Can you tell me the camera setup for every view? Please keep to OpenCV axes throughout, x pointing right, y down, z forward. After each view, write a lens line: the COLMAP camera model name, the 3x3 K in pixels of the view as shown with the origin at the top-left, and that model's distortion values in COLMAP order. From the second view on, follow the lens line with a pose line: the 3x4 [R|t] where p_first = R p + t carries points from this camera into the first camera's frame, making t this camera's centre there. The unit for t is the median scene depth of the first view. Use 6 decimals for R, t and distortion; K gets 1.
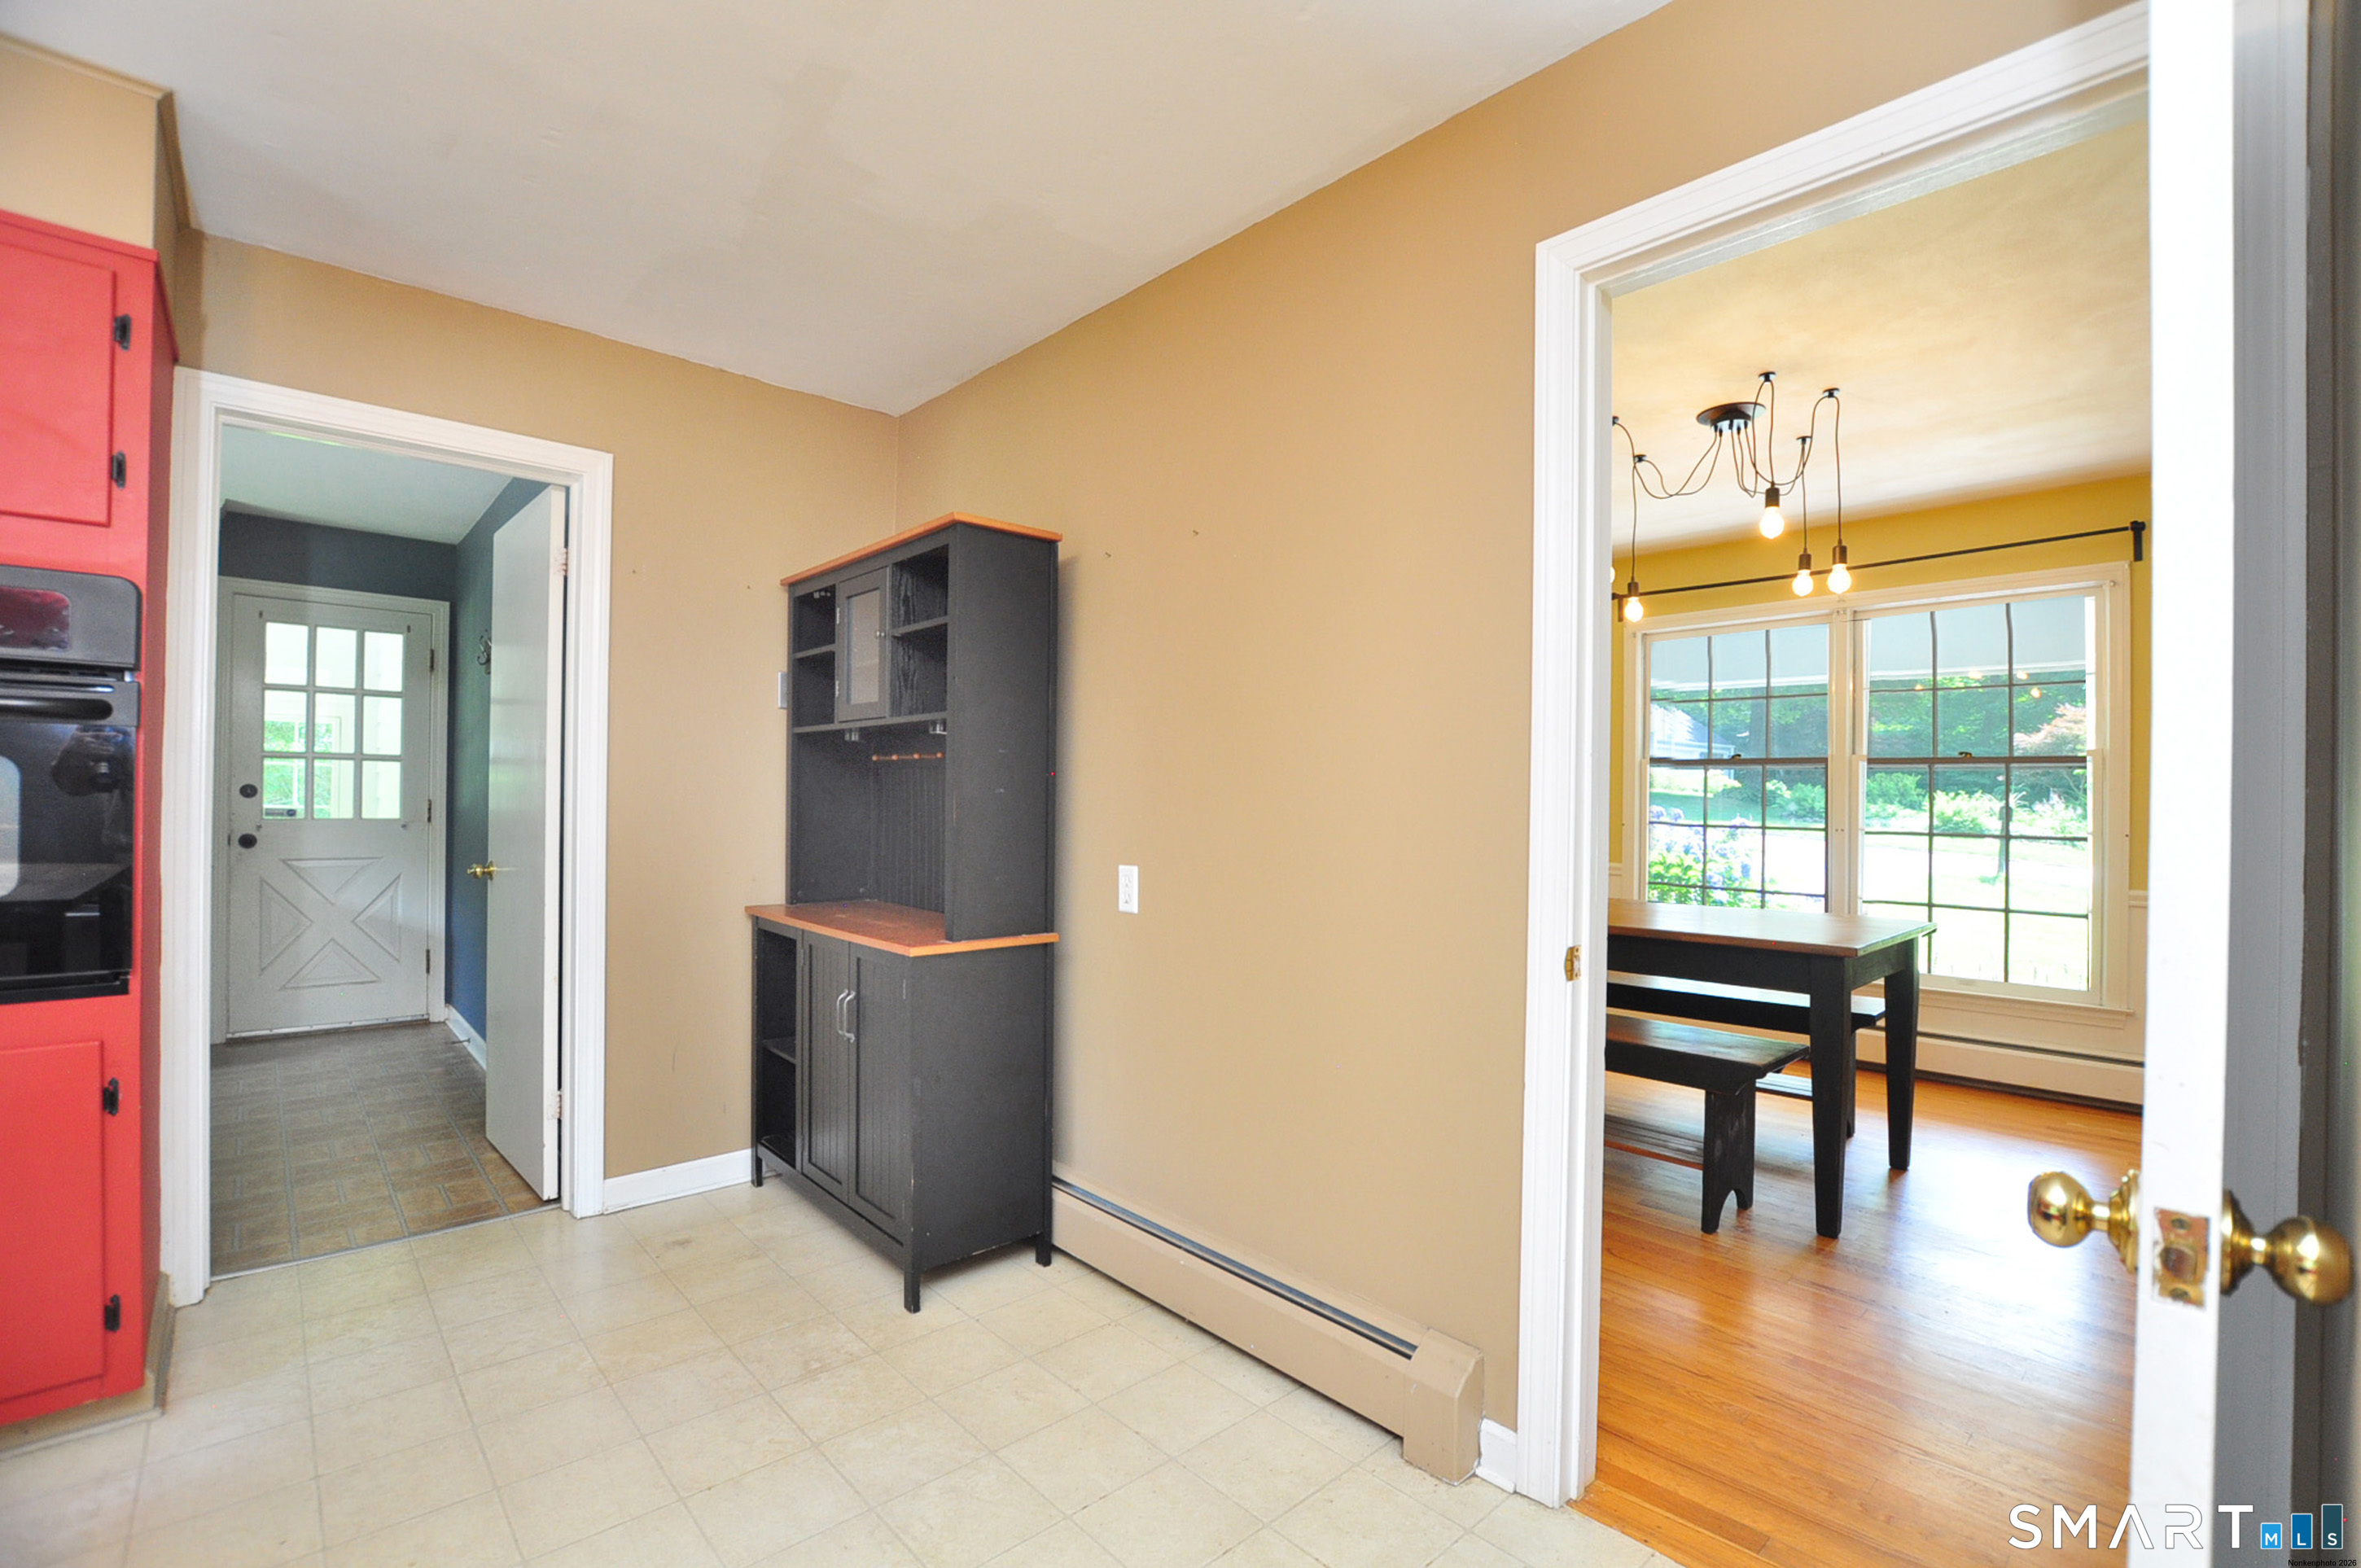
lens RADIAL K [[1040.7, 0, 1175.8], [0, 1040.7, 793.2], [0, 0, 1]] dist [-0.005200, 0.000174]
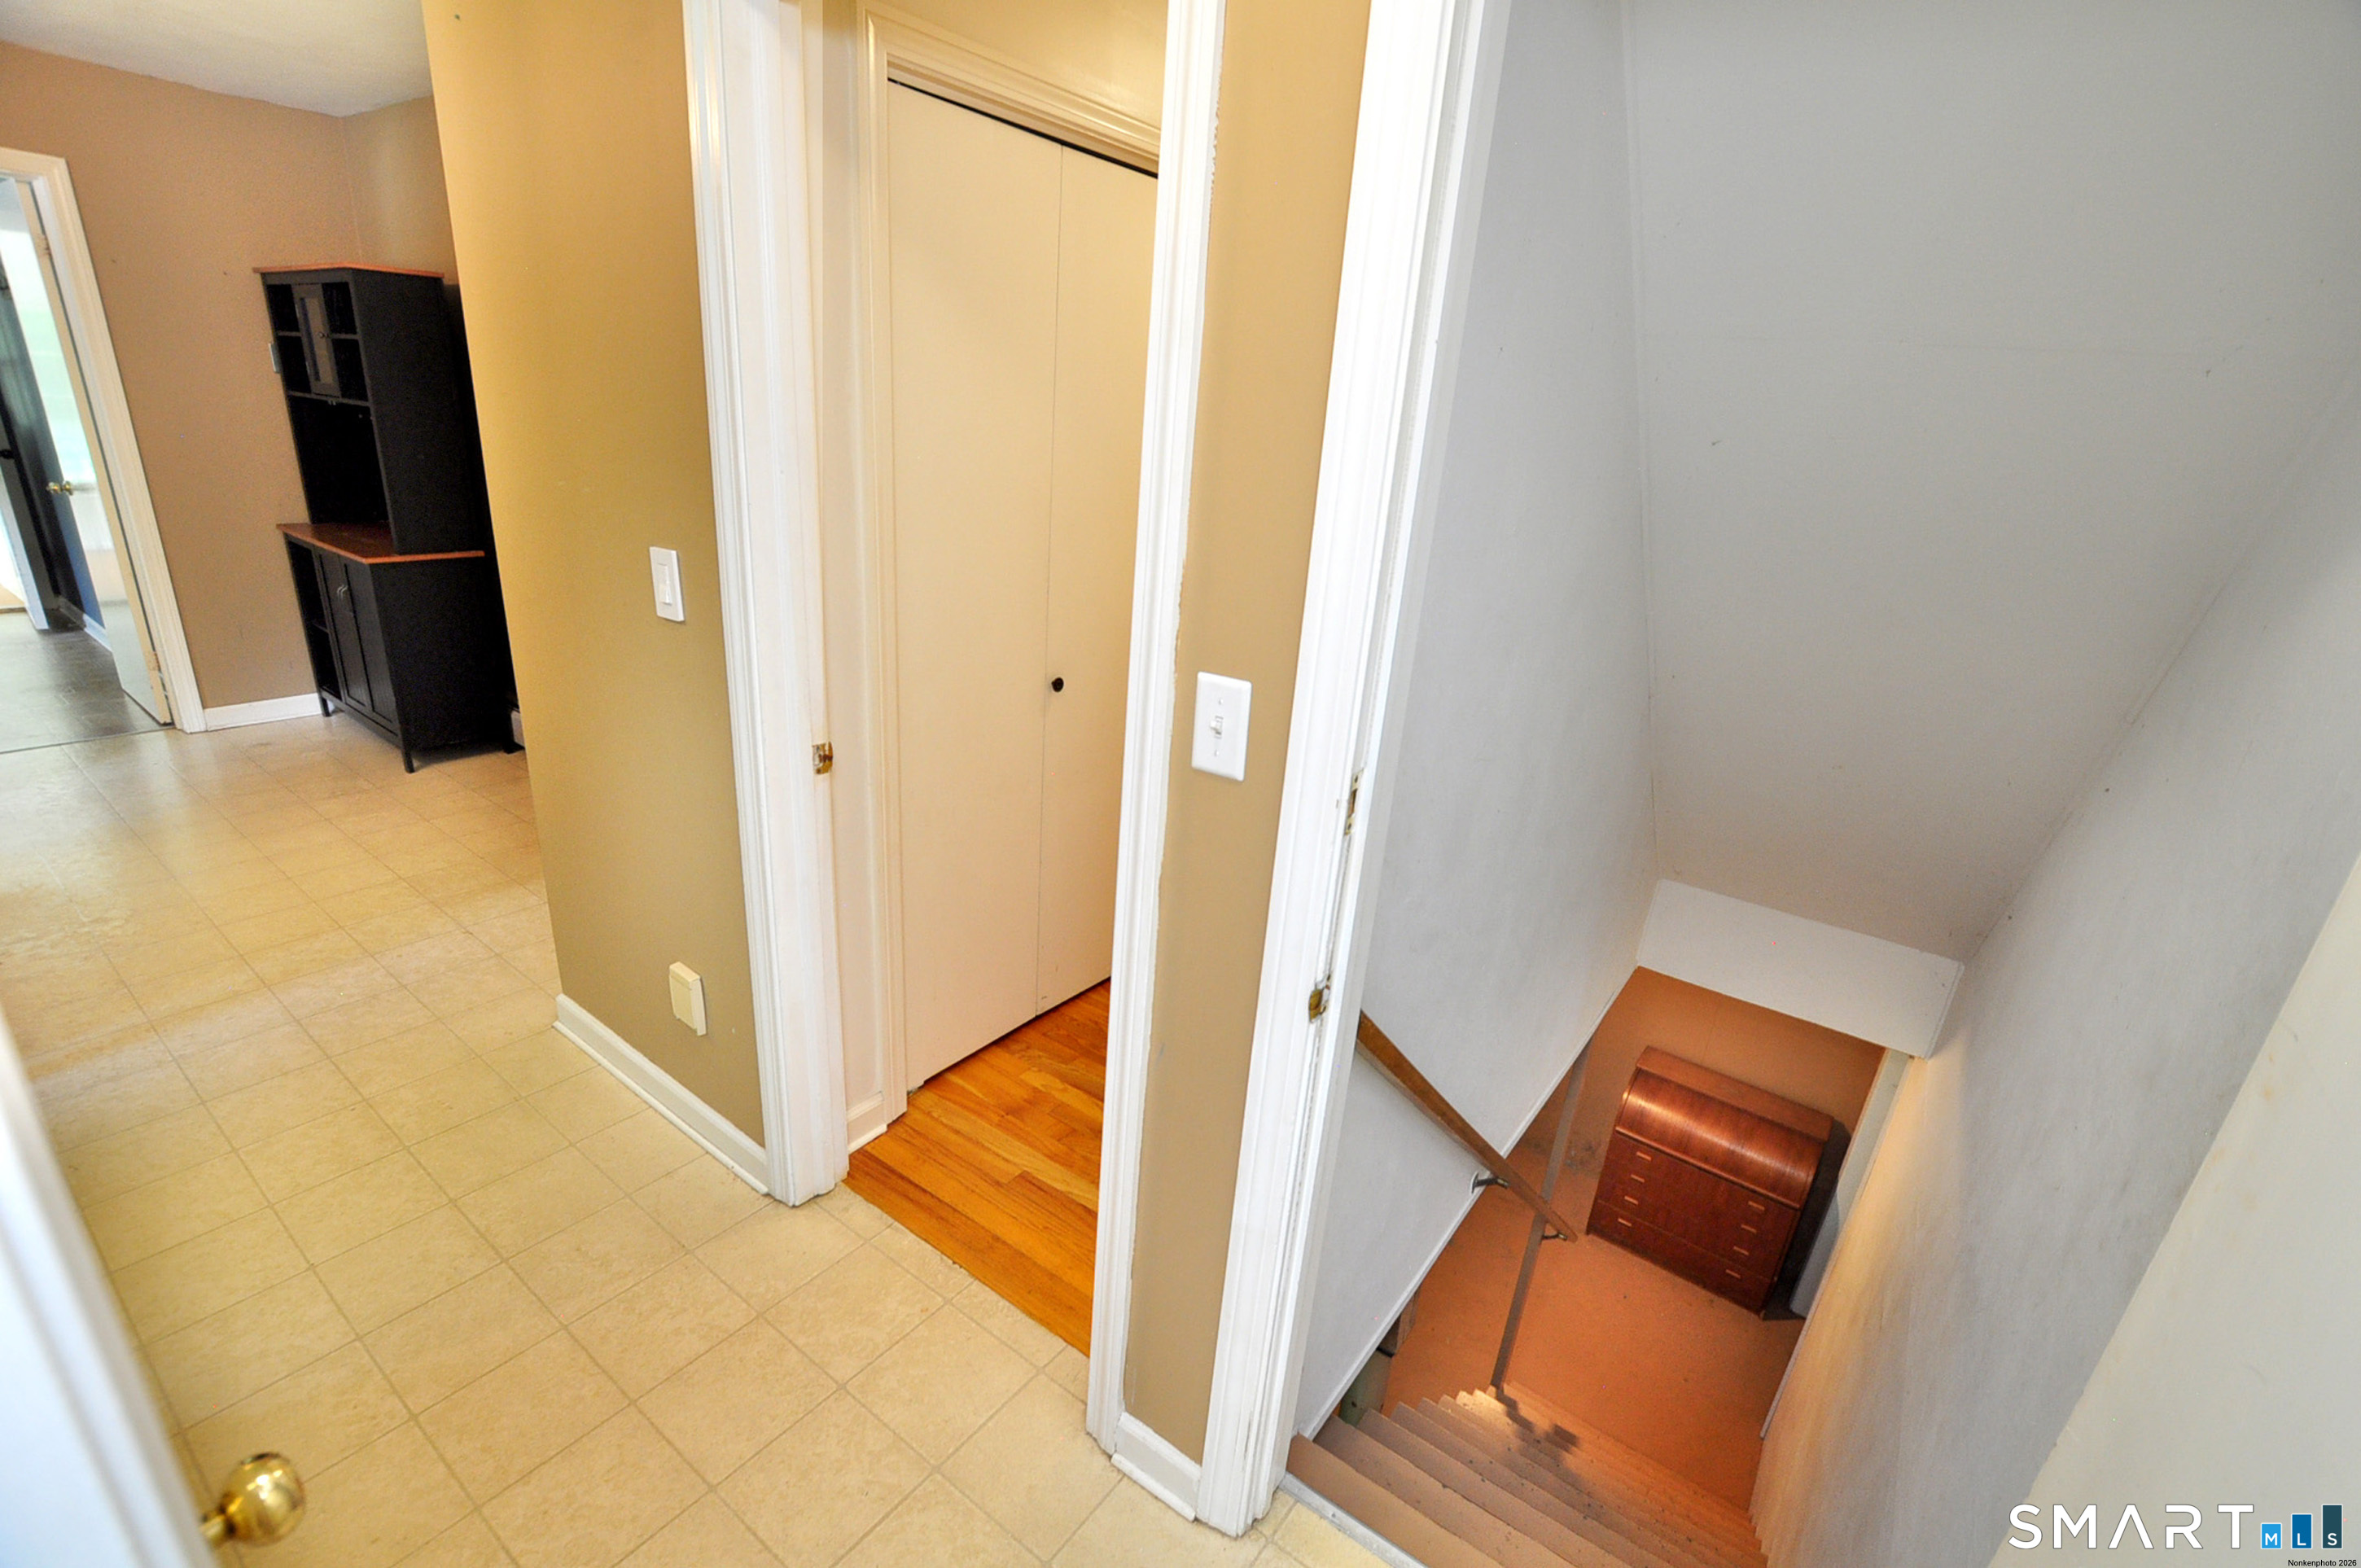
lens RADIAL K [[1040.7, 0, 1174.5], [0, 1040.7, 776.0], [0, 0, 1]] dist [-0.005200, 0.000174]
pose [[0.980121, -0.012406, 0.198012, 0.529348], [-0.055516, 0.941026, 0.333750, -0.114098], [-0.190475, -0.338108, 0.921630, -0.678464]]
